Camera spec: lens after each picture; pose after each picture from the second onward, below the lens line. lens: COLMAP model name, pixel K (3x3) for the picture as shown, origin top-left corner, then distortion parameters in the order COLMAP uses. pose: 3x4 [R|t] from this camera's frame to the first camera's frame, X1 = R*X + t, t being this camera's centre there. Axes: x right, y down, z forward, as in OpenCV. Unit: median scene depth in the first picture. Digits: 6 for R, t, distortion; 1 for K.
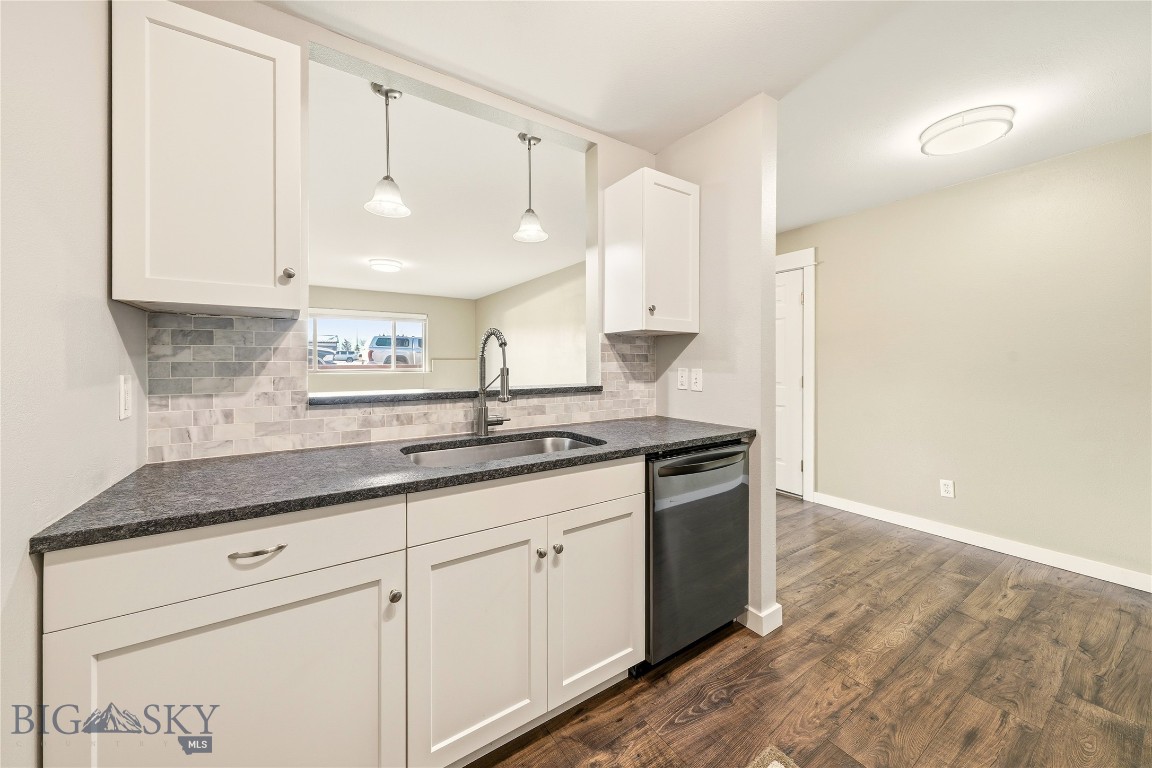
lens RADIAL K [[415.7, 0, 573.9], [0, 415.7, 365.6], [0, 0, 1]] dist [-0.001125, -0.000095]
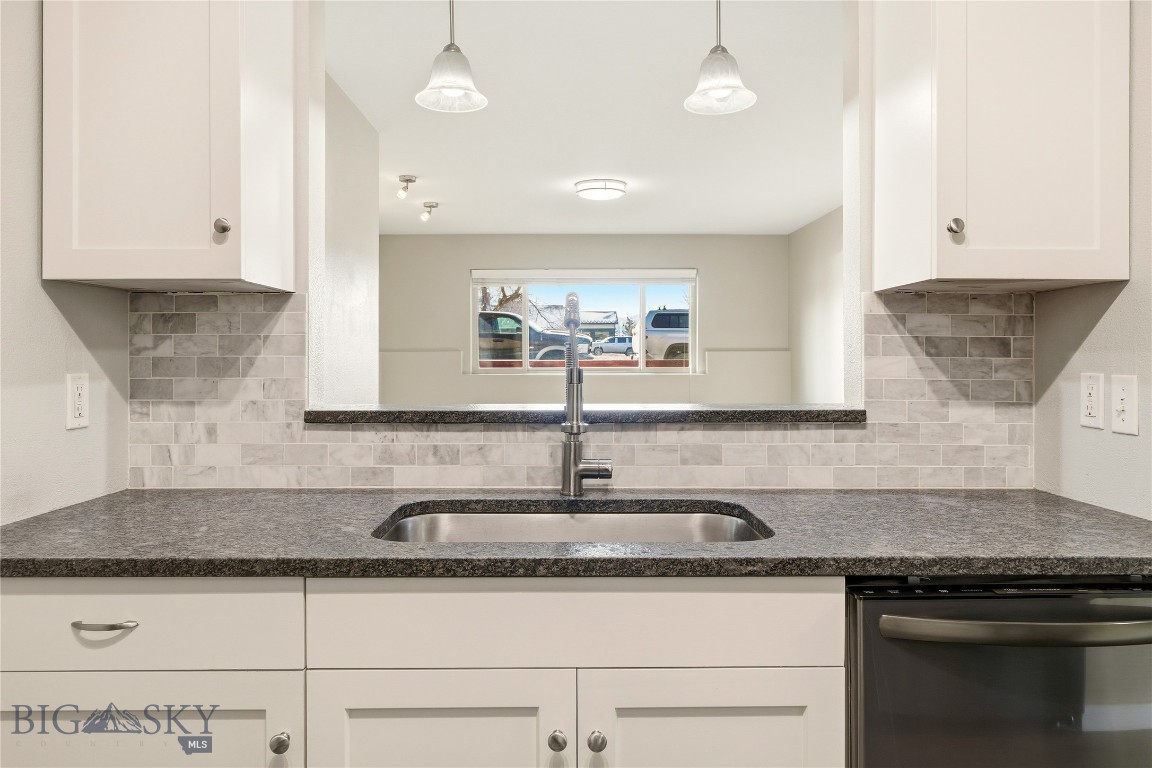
lens RADIAL K [[785.4, 0, 571.9], [0, 785.4, 358.7], [0, 0, 1]] dist [-0.001298, 0.001478]
pose [[0.838967, 0.002069, -0.544178, 0.348533], [-0.004298, 0.999987, -0.002824, -0.003432], [0.544165, 0.004708, 0.838965, 0.169452]]
